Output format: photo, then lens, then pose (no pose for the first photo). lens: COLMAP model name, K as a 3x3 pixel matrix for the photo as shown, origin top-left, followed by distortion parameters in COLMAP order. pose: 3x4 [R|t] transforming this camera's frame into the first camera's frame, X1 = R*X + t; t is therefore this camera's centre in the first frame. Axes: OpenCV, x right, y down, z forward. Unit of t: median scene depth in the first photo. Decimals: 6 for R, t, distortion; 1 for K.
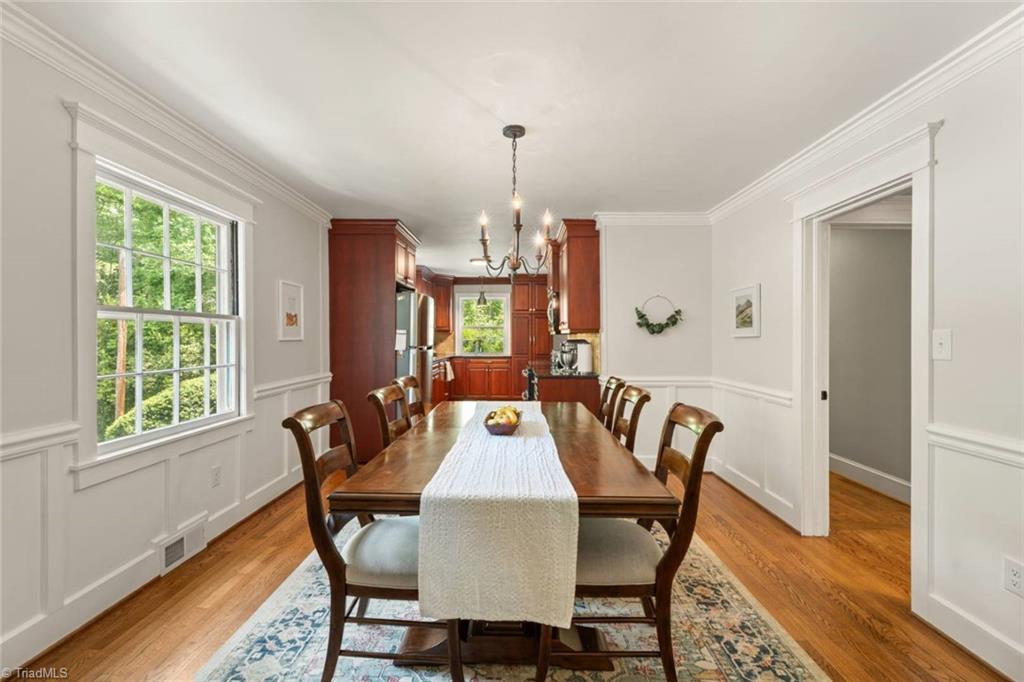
lens RADIAL K [[458.8, 0, 512.0], [0, 458.8, 340.6], [0, 0, 1]] dist [0.001255, 0.000017]
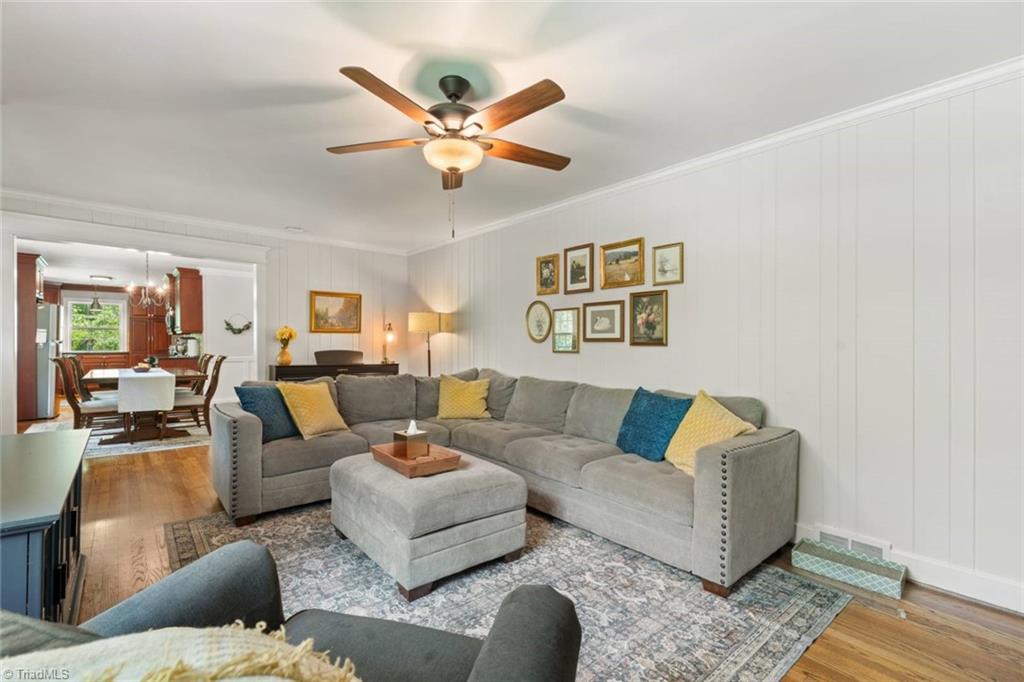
lens RADIAL K [[458.8, 0, 515.0], [0, 458.8, 343.8], [0, 0, 1]] dist [0.001255, 0.000017]
pose [[0.747861, -0.000899, 0.663855, -0.063143], [0.002977, 0.999994, -0.001998, 0.024302], [-0.663849, 0.003471, 0.747859, -0.861515]]
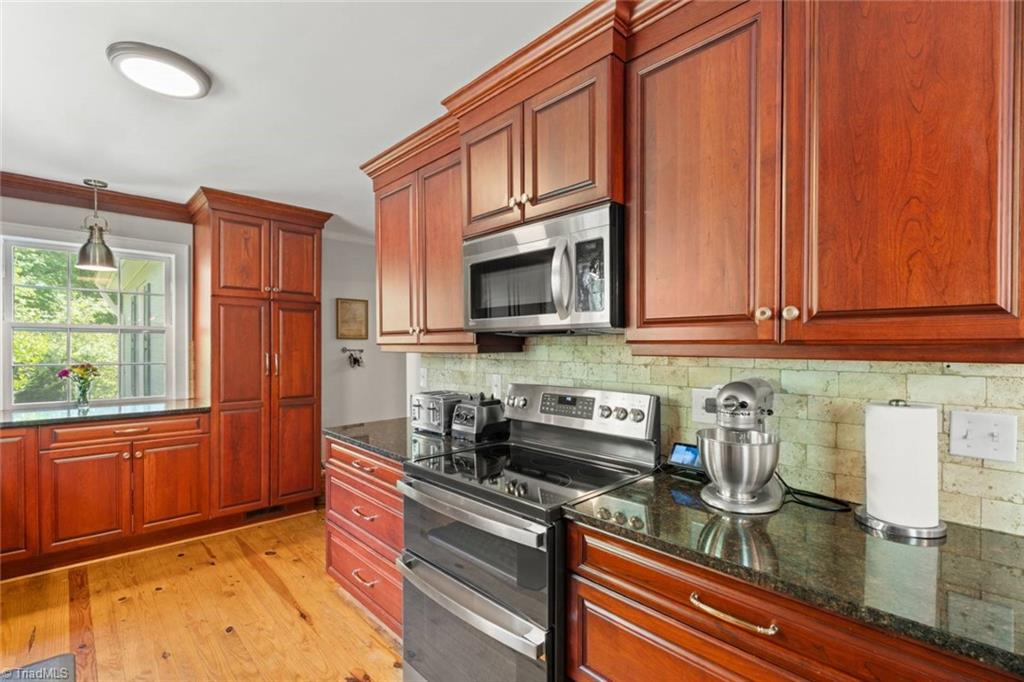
lens RADIAL K [[458.8, 0, 508.3], [0, 458.8, 346.2], [0, 0, 1]] dist [0.001255, 0.000017]
pose [[0.717743, 0.000162, 0.696308, -0.122150], [0.006061, 0.999961, -0.006480, -0.017018], [-0.696281, 0.008871, 0.717714, 0.770576]]
